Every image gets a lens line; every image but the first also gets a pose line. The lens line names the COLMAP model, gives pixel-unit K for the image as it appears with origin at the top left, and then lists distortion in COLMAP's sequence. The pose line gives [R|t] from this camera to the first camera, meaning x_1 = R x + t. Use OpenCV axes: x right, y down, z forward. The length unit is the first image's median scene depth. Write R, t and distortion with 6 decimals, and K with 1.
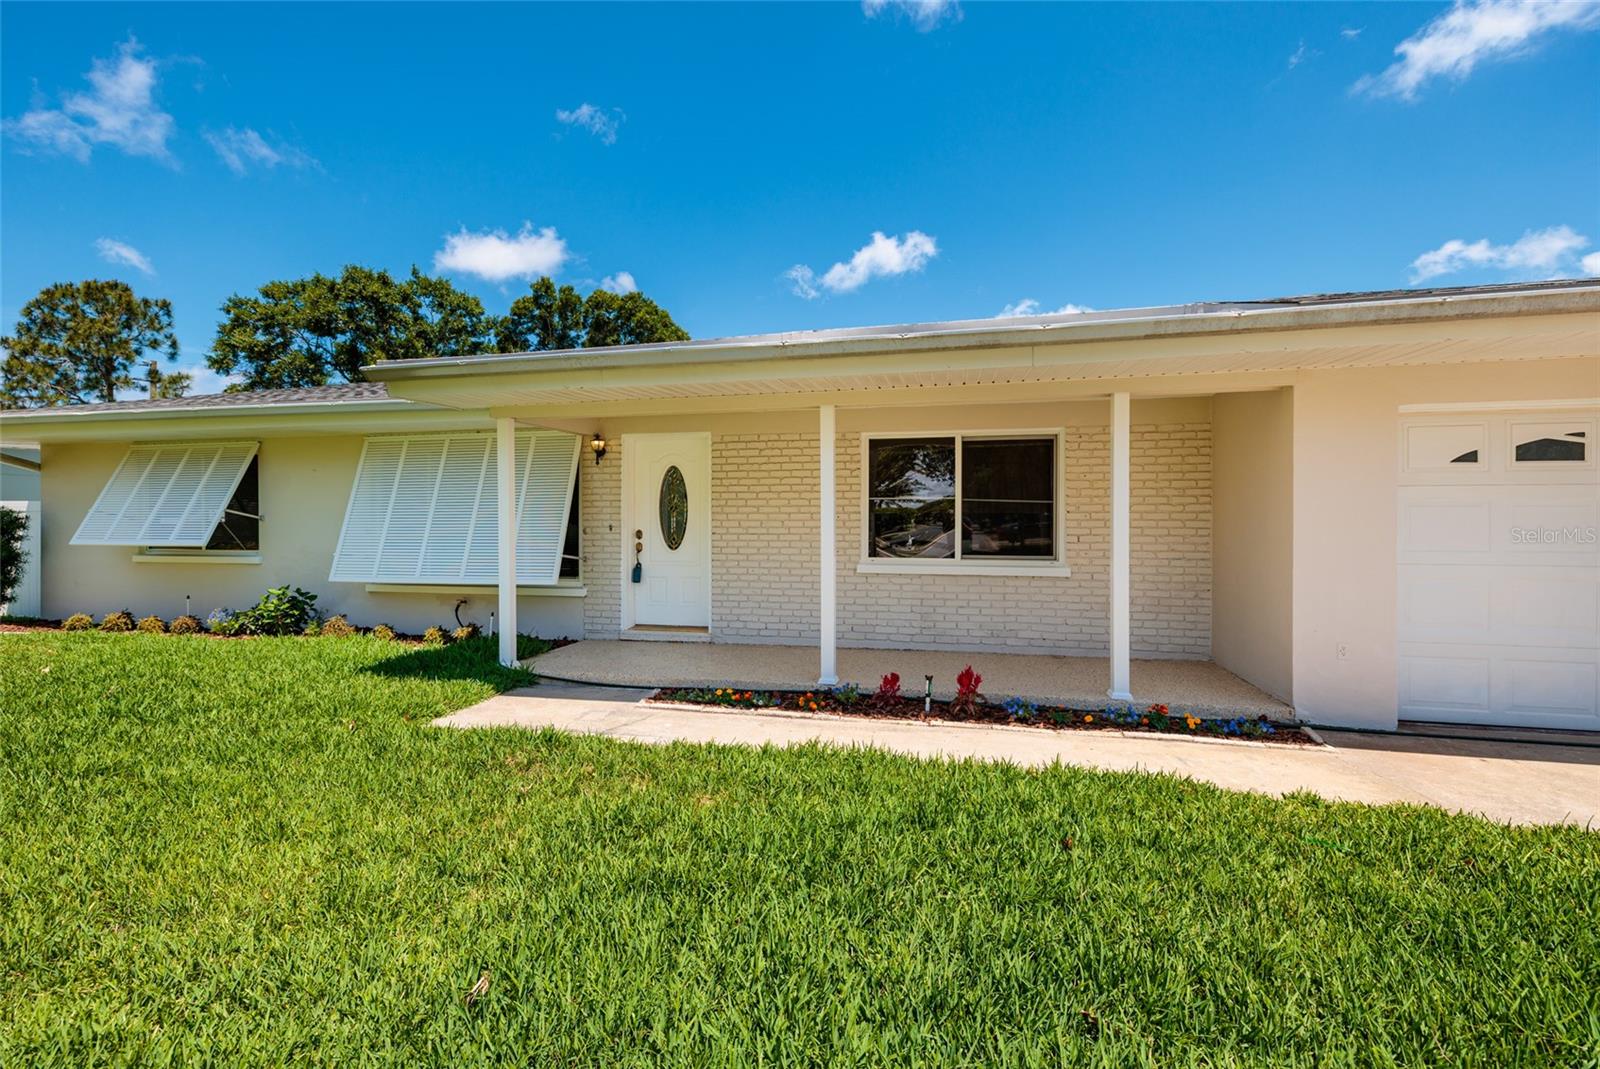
lens RADIAL K [[685.3, 0, 802.1], [0, 685.3, 538.9], [0, 0, 1]] dist [-0.004282, 0.001041]
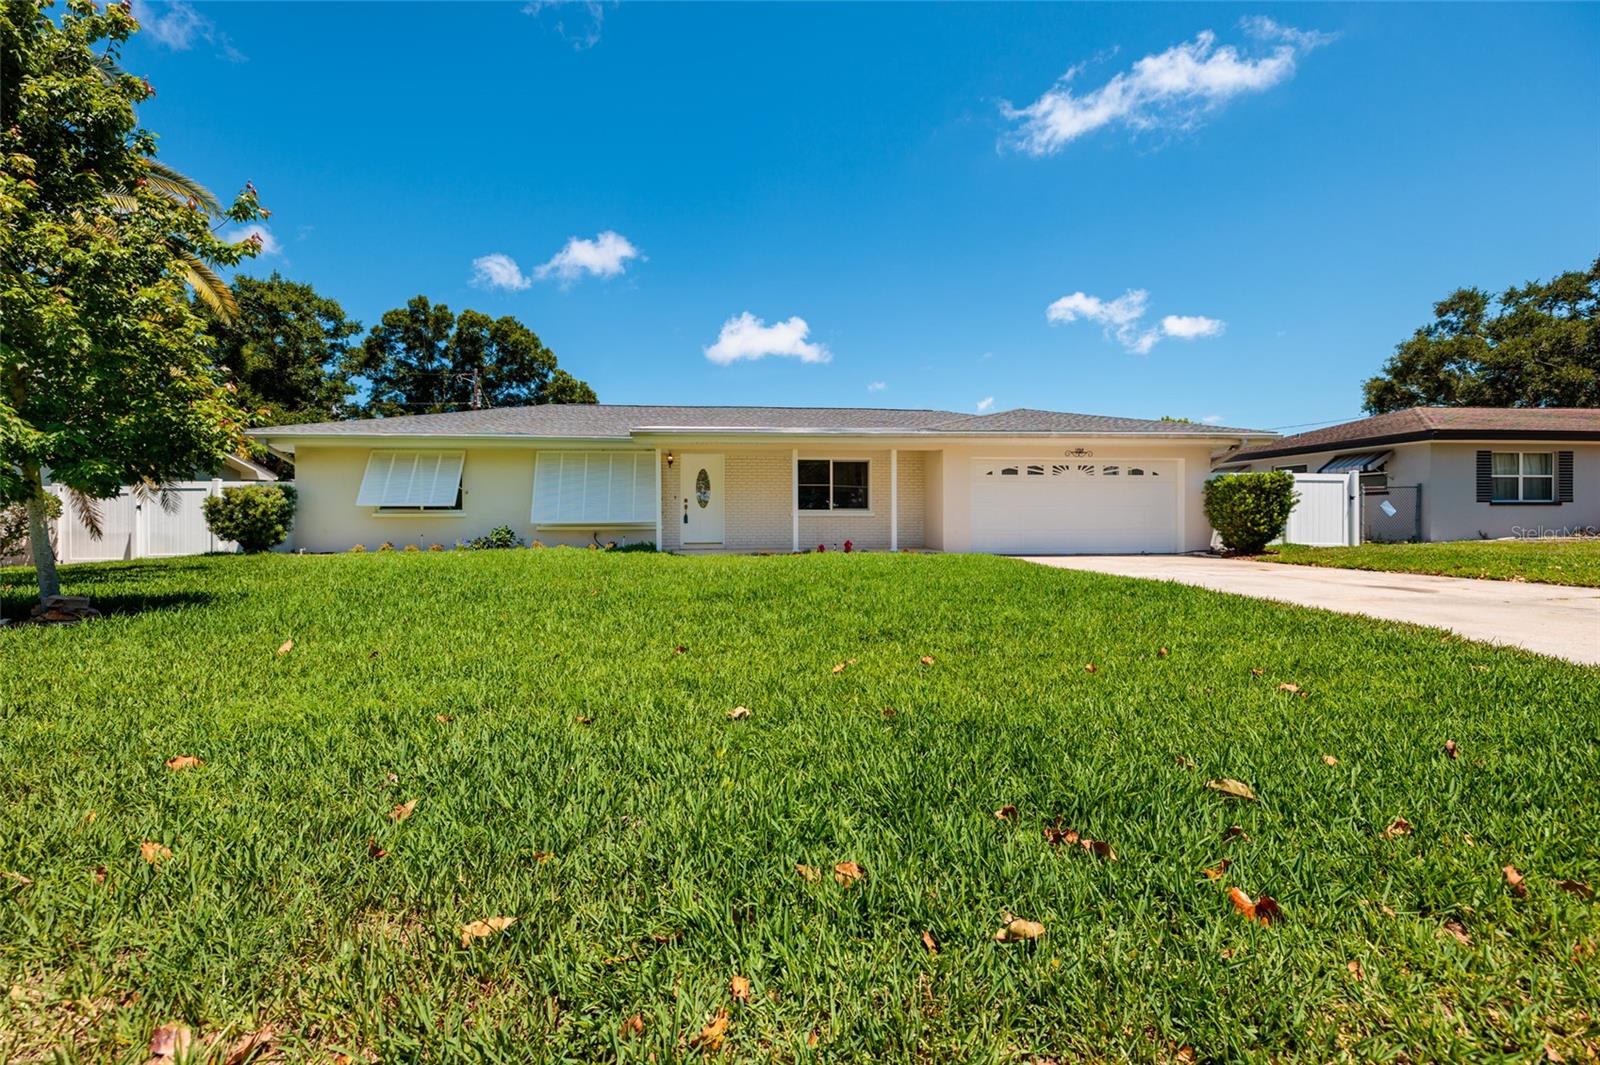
lens RADIAL K [[685.3, 0, 794.2], [0, 685.3, 529.3], [0, 0, 1]] dist [-0.004282, 0.001041]
pose [[0.952926, -0.004008, 0.303175, -0.574359], [0.008461, 0.999875, -0.013375, 0.116188], [-0.303084, 0.015311, 0.952841, -1.153849]]
